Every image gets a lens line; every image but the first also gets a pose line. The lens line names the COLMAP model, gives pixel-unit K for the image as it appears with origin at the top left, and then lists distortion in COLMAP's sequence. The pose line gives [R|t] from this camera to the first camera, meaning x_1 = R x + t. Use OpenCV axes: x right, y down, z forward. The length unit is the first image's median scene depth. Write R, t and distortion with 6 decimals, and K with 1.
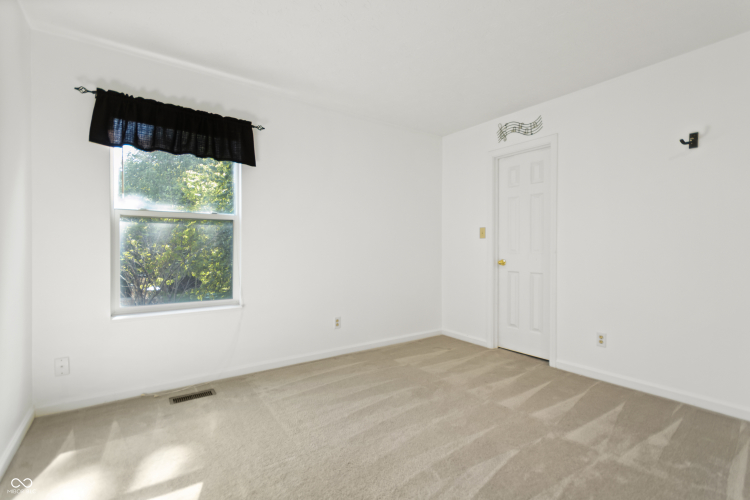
lens RADIAL K [[349.6, 0, 378.8], [0, 349.6, 250.1], [0, 0, 1]] dist [0.006762, -0.000807]
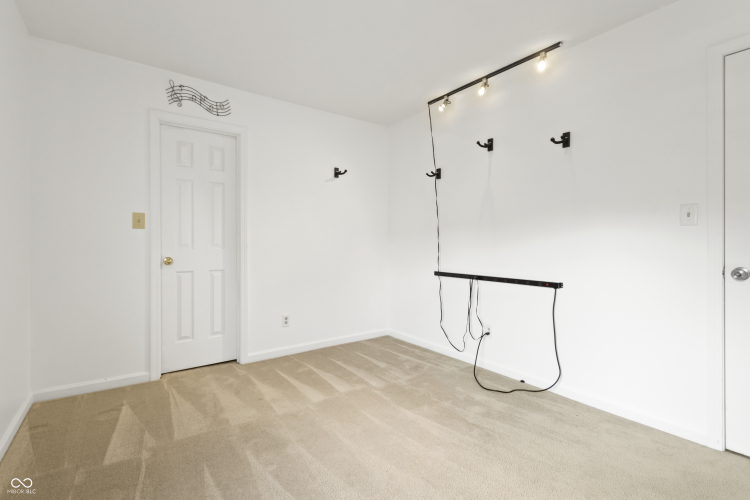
lens RADIAL K [[349.6, 0, 372.8], [0, 349.6, 245.0], [0, 0, 1]] dist [0.006762, -0.000807]
pose [[-0.015330, -0.010321, 0.999829, -0.464424], [-0.001771, 0.999945, 0.010295, -0.010125], [-0.999881, -0.001613, -0.015348, 0.619142]]
